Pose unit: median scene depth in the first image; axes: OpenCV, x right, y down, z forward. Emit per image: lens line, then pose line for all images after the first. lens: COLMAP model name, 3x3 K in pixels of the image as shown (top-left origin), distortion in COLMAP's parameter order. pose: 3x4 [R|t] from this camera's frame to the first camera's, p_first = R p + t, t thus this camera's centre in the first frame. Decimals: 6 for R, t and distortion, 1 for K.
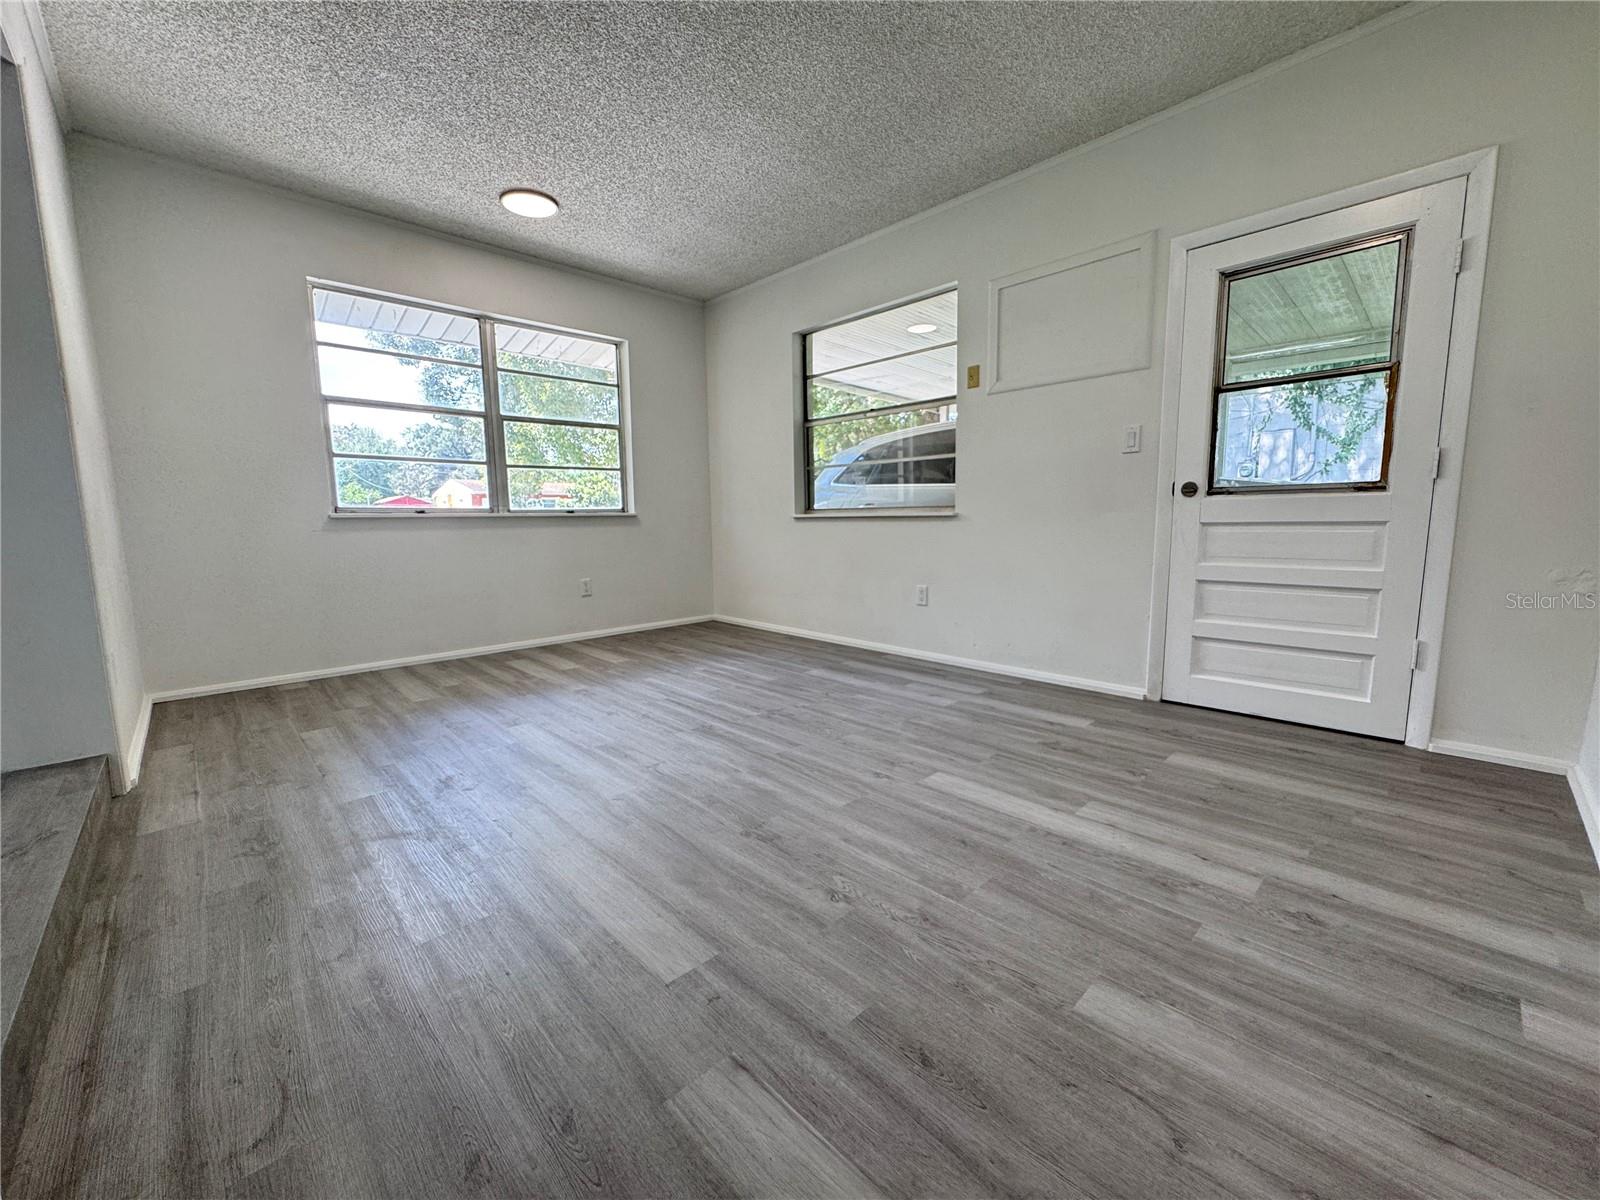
lens RADIAL K [[643.4, 0, 800.0], [0, 643.4, 600.0], [0, 0, 1]] dist [0.006909, -0.006048]
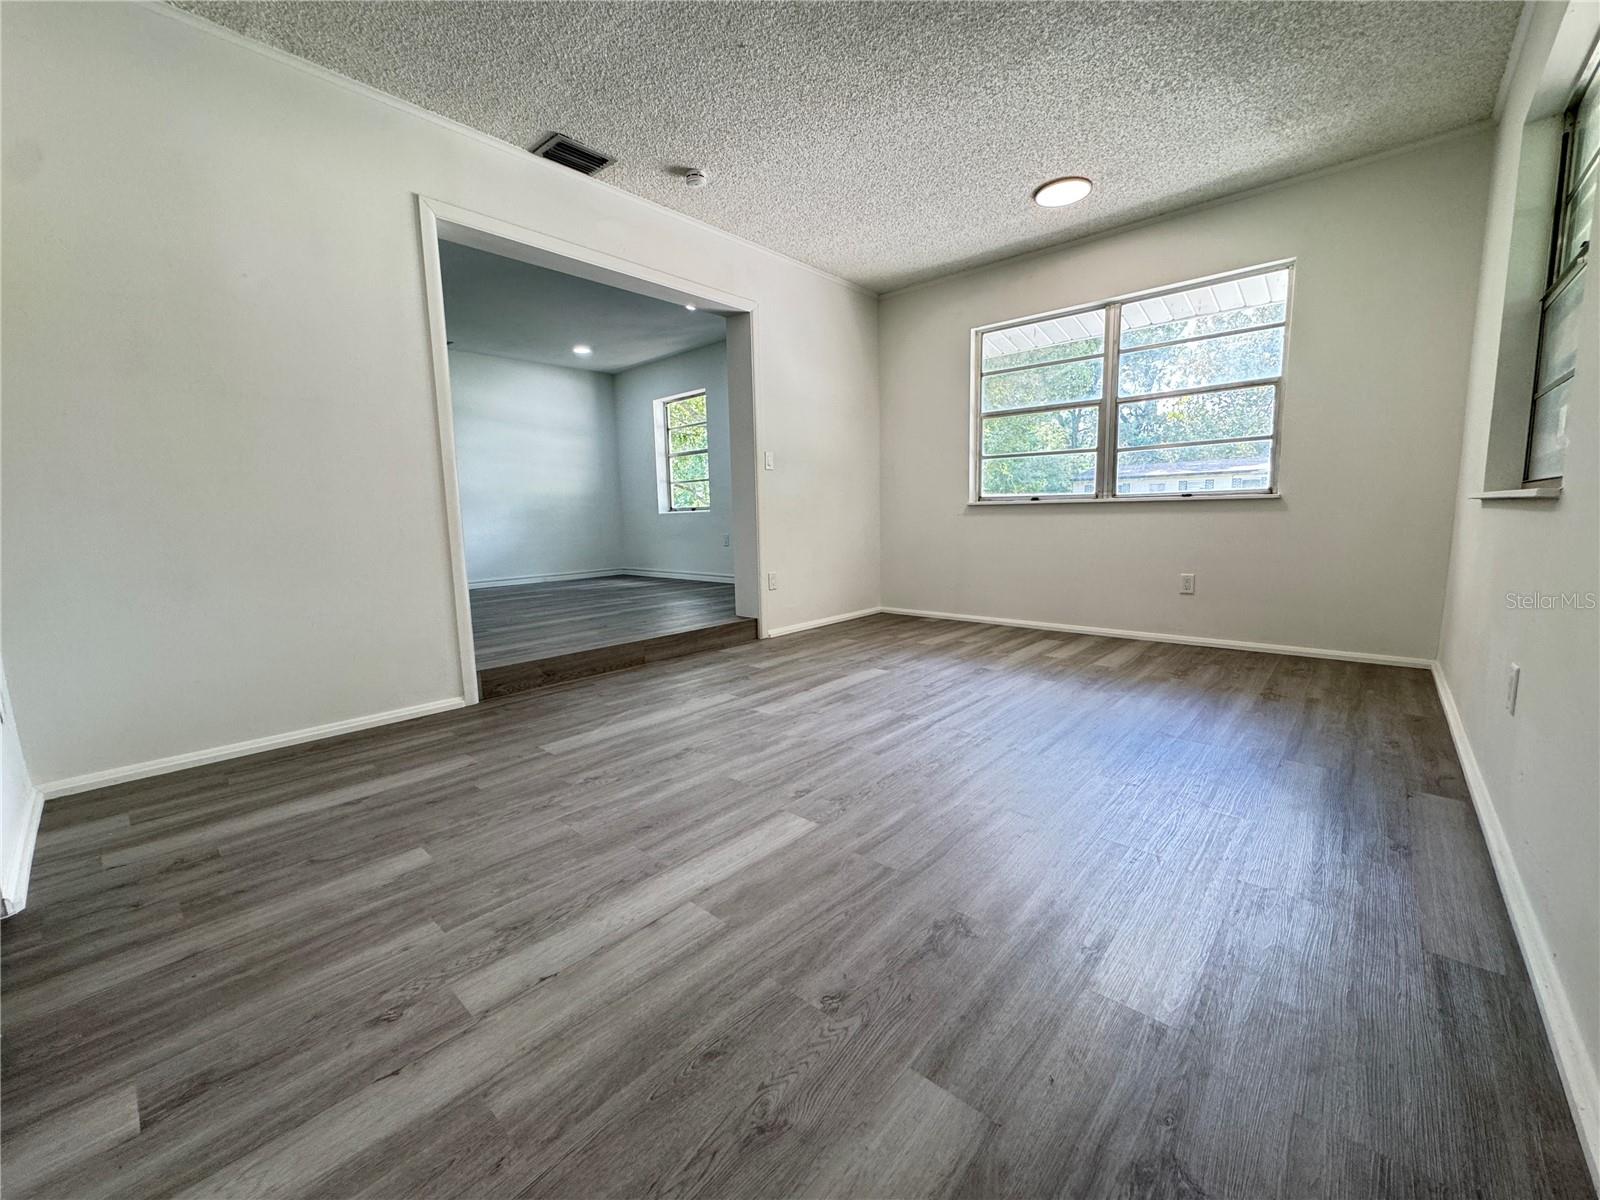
lens RADIAL K [[638.8, 0, 801.7], [0, 638.8, 602.3], [0, 0, 1]] dist [-0.008082, 0.000005]
pose [[0.073105, 0.148666, -0.986182, 0.872368], [-0.108055, 0.984187, 0.140355, -0.109660], [0.991453, 0.096301, 0.088013, 0.791179]]
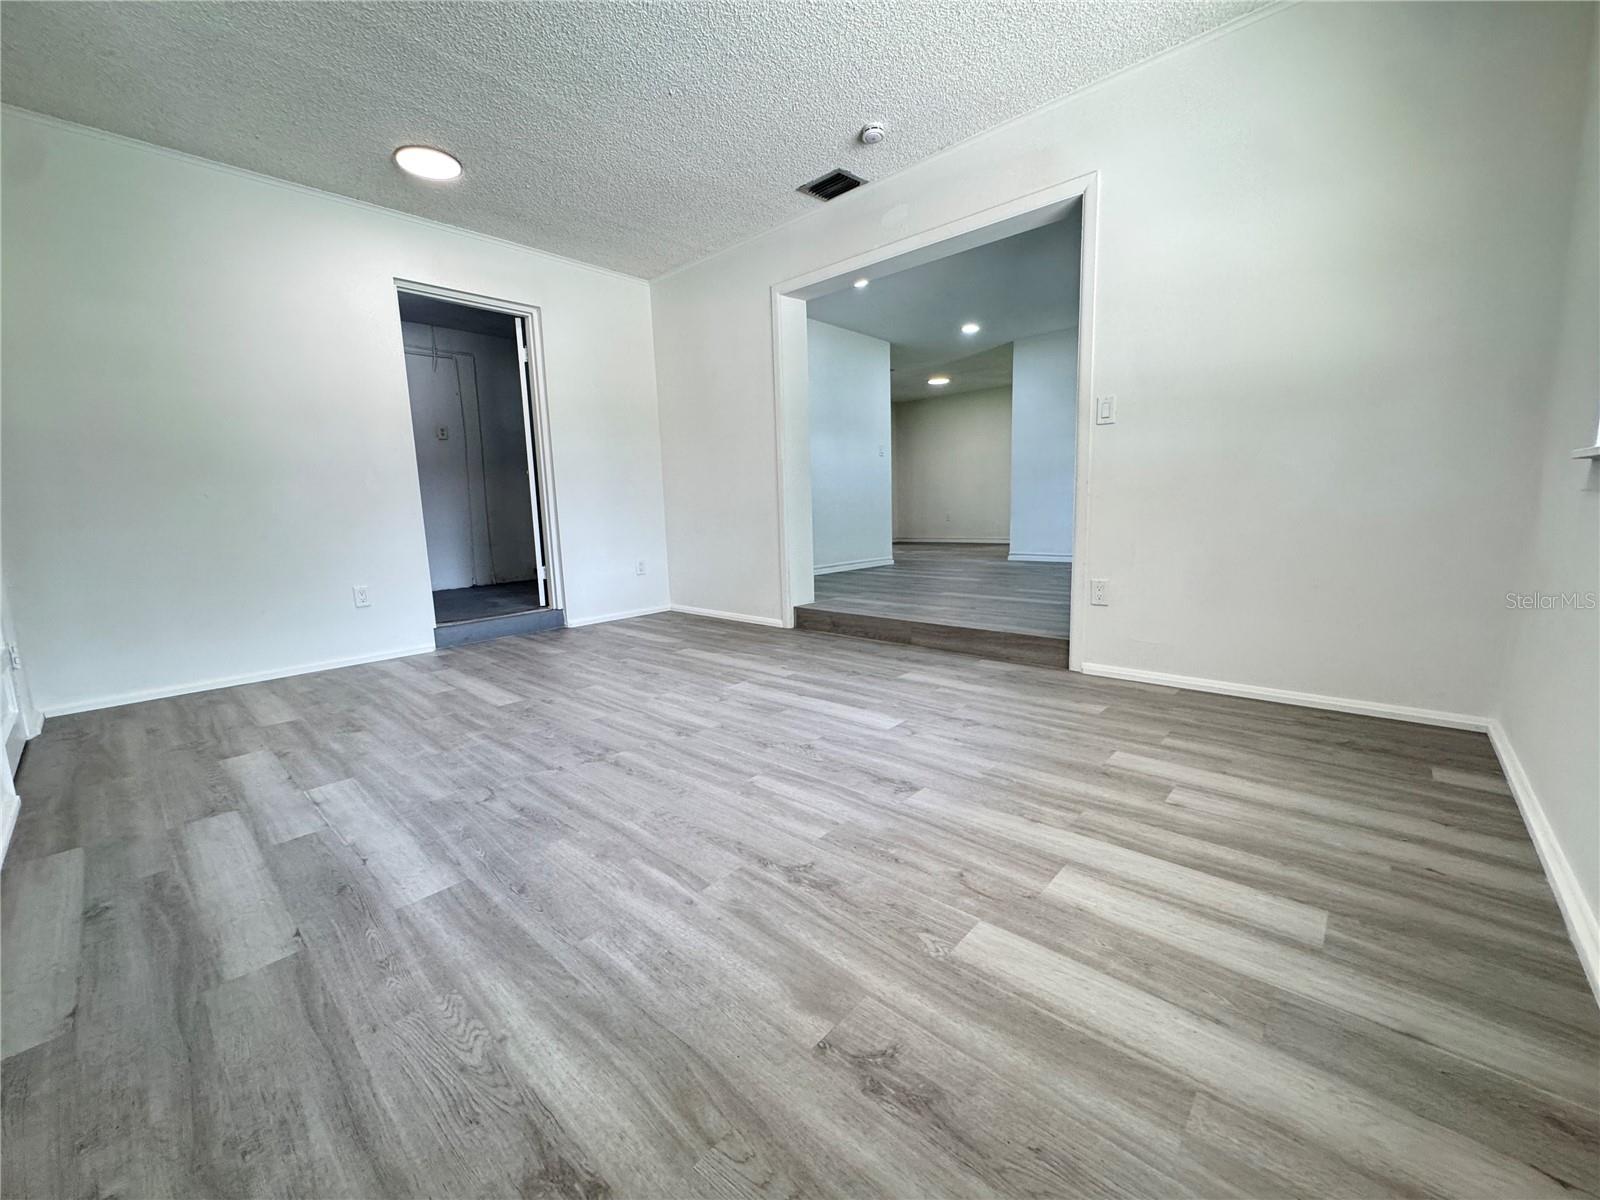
lens RADIAL K [[638.8, 0, 801.7], [0, 638.8, 602.3], [0, 0, 1]] dist [-0.008082, 0.000005]
pose [[-0.996923, 0.050200, -0.060203, -0.289909], [0.031341, 0.959238, 0.280856, -0.245852], [0.071848, 0.278105, -0.957860, 1.986719]]
